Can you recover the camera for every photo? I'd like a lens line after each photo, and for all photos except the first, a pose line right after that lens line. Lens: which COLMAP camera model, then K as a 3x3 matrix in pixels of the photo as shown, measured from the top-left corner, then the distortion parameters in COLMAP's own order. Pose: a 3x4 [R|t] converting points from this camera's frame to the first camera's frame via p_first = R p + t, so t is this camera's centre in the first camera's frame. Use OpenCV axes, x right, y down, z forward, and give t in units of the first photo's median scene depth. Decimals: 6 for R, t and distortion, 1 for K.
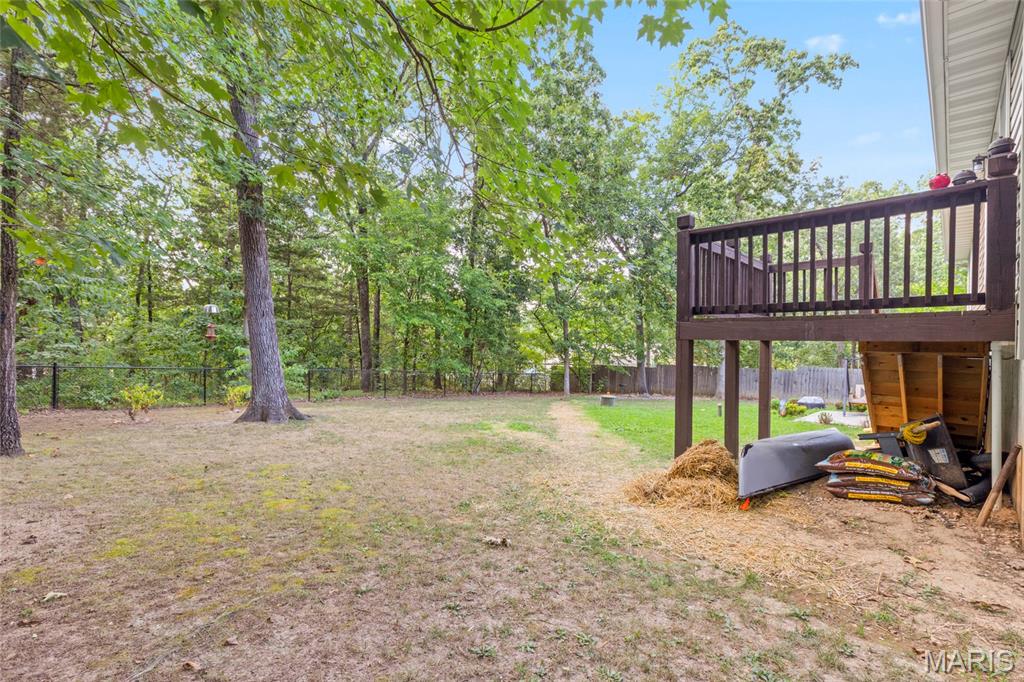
lens RADIAL K [[459.1, 0, 512.5], [0, 459.1, 340.9], [0, 0, 1]] dist [0.025087, -0.000190]
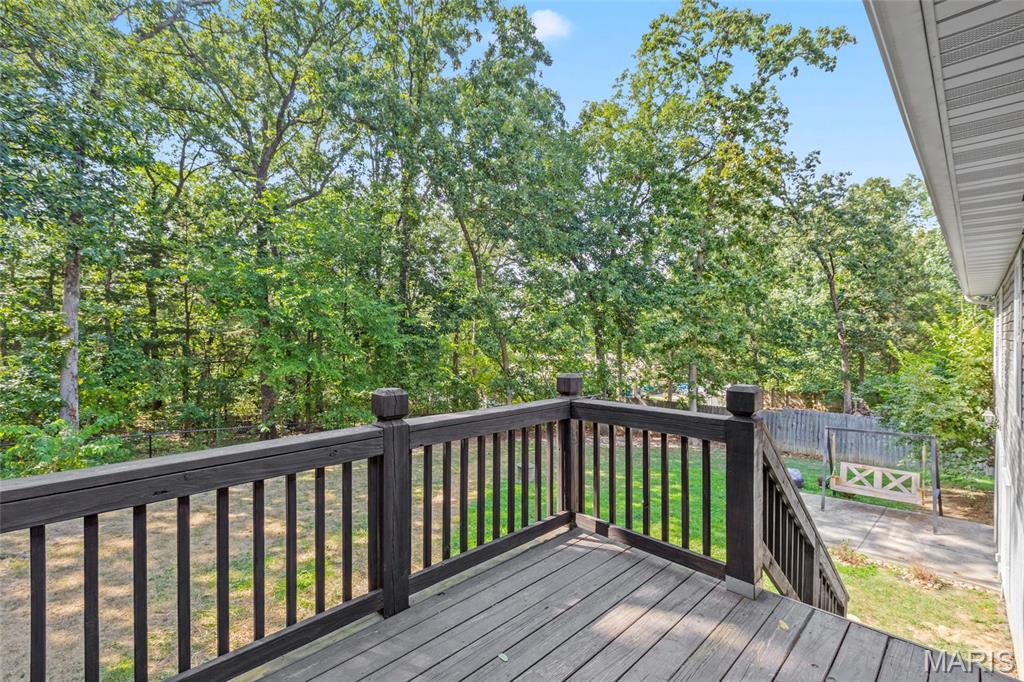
lens RADIAL K [[459.1, 0, 511.5], [0, 459.1, 341.5], [0, 0, 1]] dist [0.025087, -0.000190]
pose [[0.999479, -0.012482, -0.029755, 0.145608], [0.012521, 0.999921, 0.001121, -0.063515], [0.029739, -0.001493, 0.999557, 0.148853]]
